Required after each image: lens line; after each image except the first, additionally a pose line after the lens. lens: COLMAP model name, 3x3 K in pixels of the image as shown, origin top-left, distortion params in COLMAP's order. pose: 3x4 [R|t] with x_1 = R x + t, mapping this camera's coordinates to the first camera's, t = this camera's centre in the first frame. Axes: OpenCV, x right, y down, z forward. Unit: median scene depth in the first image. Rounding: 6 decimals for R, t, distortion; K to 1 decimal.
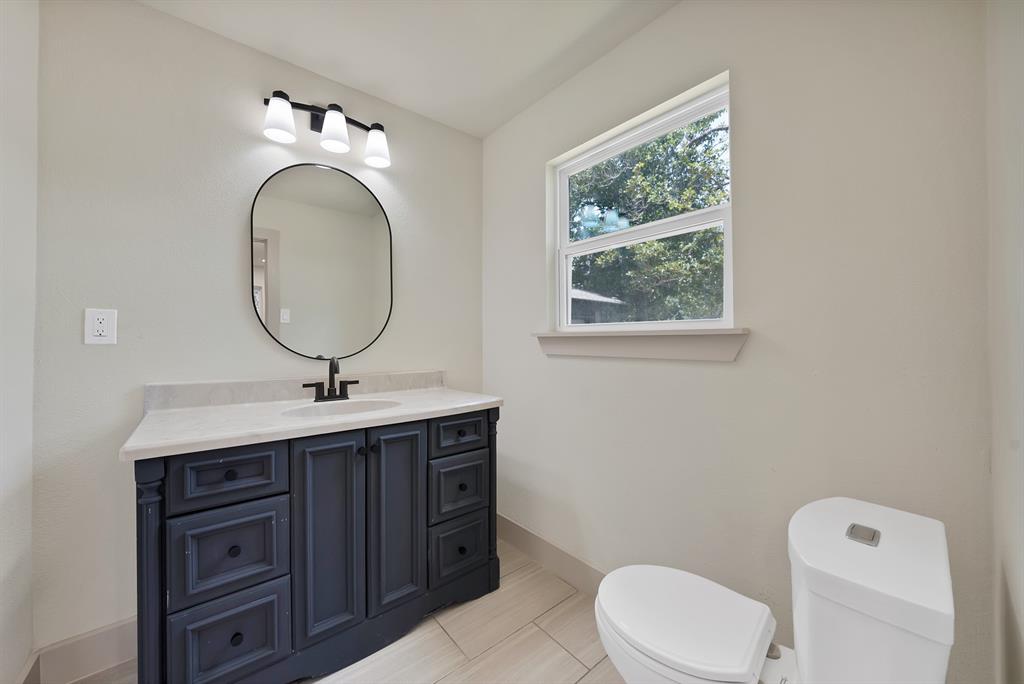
lens RADIAL K [[366.1, 0, 507.1], [0, 366.1, 338.2], [0, 0, 1]] dist [-0.013242, 0.000042]
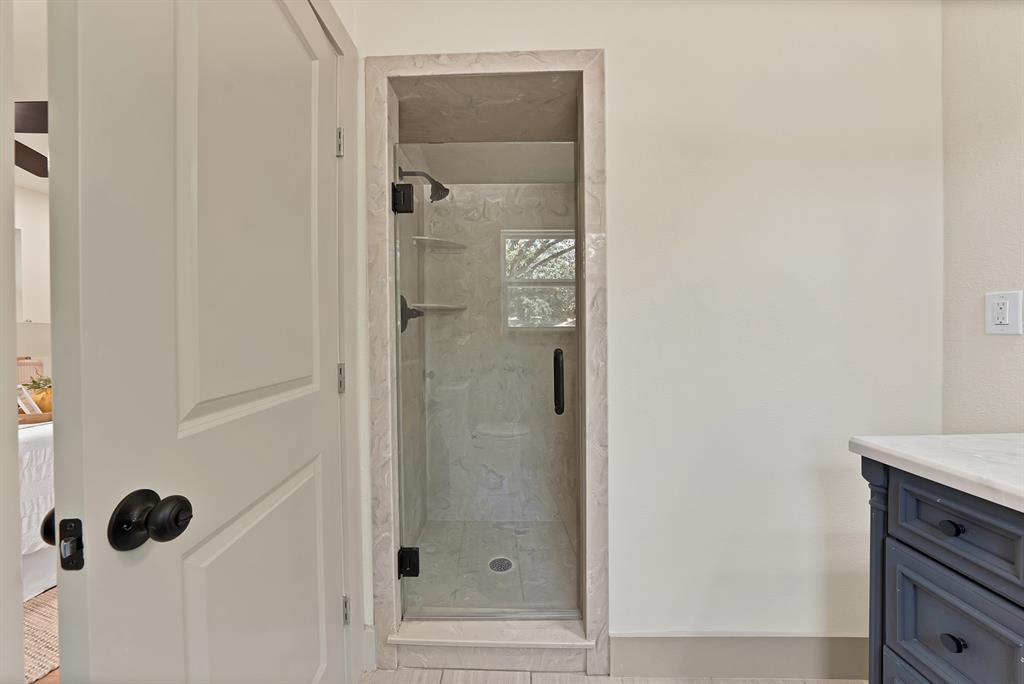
lens RADIAL K [[366.1, 0, 507.1], [0, 366.1, 338.2], [0, 0, 1]] dist [-0.013242, 0.000042]
pose [[-0.658696, 0.013882, -0.752281, 0.289628], [0.014201, 0.999881, 0.006016, 0.005697], [0.752275, -0.006721, -0.658815, 0.832953]]
